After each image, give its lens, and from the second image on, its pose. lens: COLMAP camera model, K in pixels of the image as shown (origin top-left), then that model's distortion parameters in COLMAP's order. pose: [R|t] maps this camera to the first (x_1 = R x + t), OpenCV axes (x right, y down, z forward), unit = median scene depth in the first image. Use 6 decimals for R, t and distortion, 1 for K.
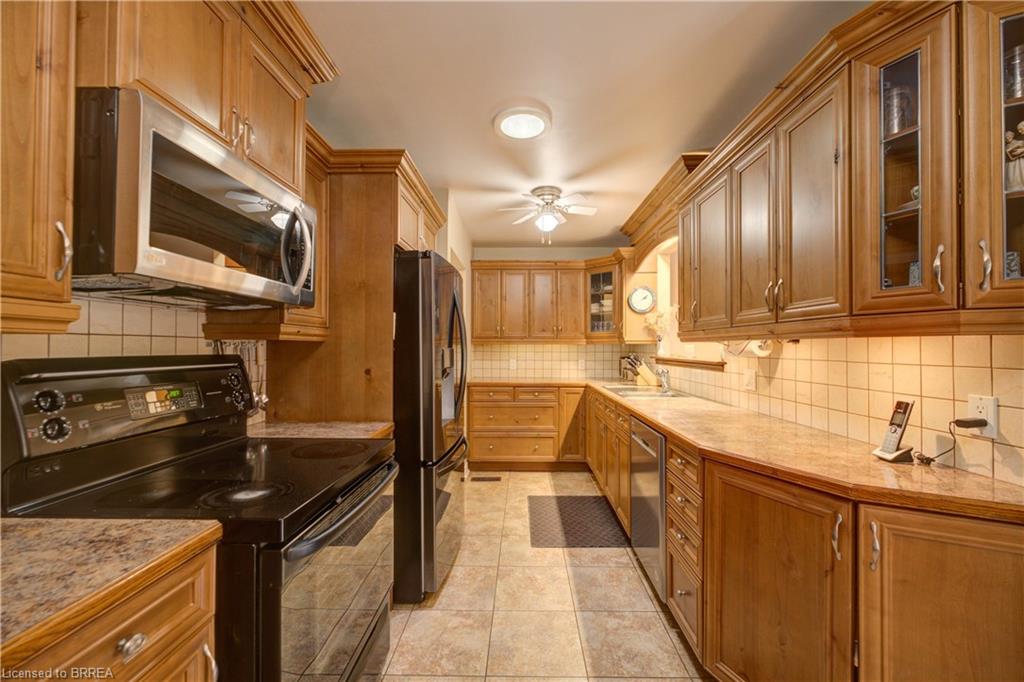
lens RADIAL K [[406.5, 0, 515.3], [0, 406.5, 343.1], [0, 0, 1]] dist [-0.000871, -0.000803]
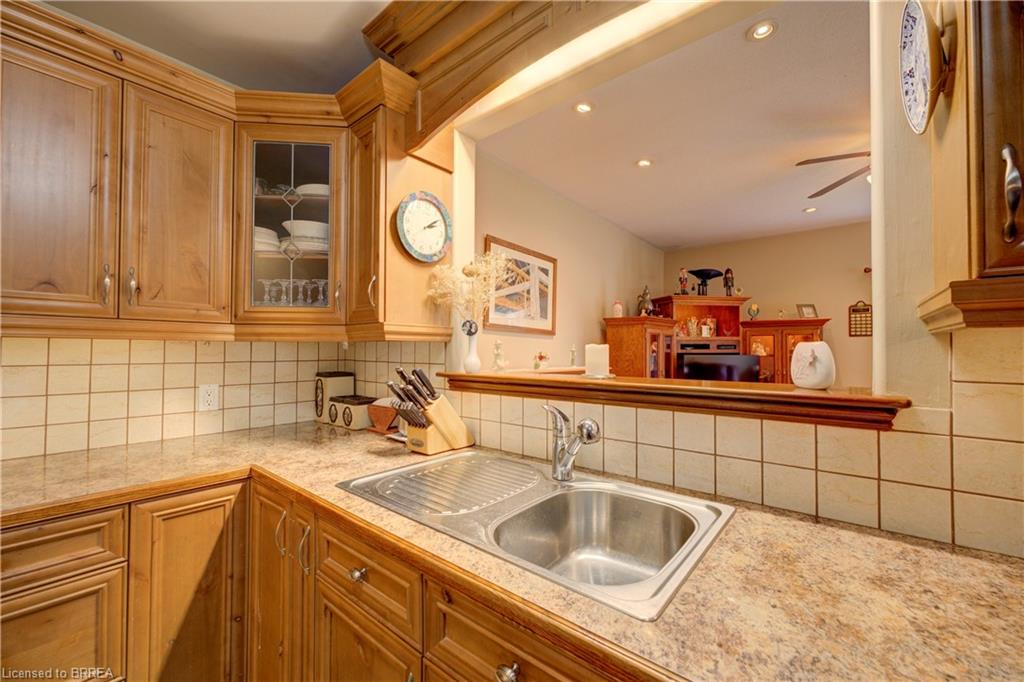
lens RADIAL K [[406.5, 0, 511.2], [0, 406.5, 342.7], [0, 0, 1]] dist [-0.000871, -0.000803]
pose [[0.625152, 0.016593, 0.780327, 0.100970], [-0.010563, 0.999862, -0.012799, 0.012161], [-0.780431, -0.000242, 0.625241, 1.157860]]
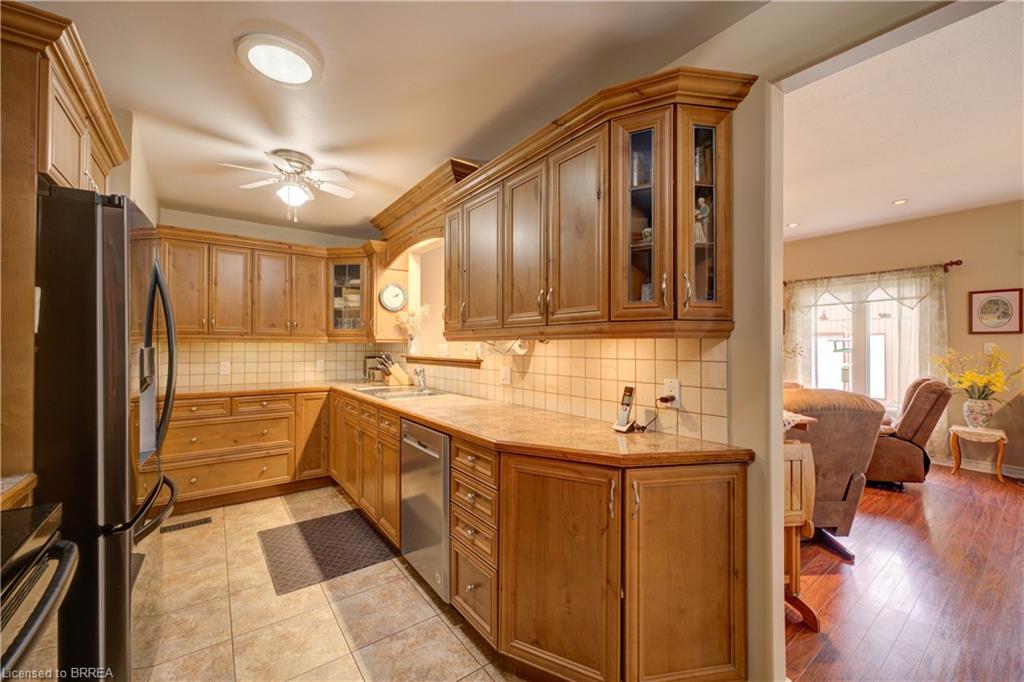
lens RADIAL K [[406.5, 0, 513.2], [0, 406.5, 342.3], [0, 0, 1]] dist [-0.000871, -0.000803]
pose [[0.789911, 0.006748, 0.613184, -0.096790], [-0.007248, 0.999972, -0.001667, 0.000652], [-0.613178, -0.003128, 0.789938, 0.094664]]
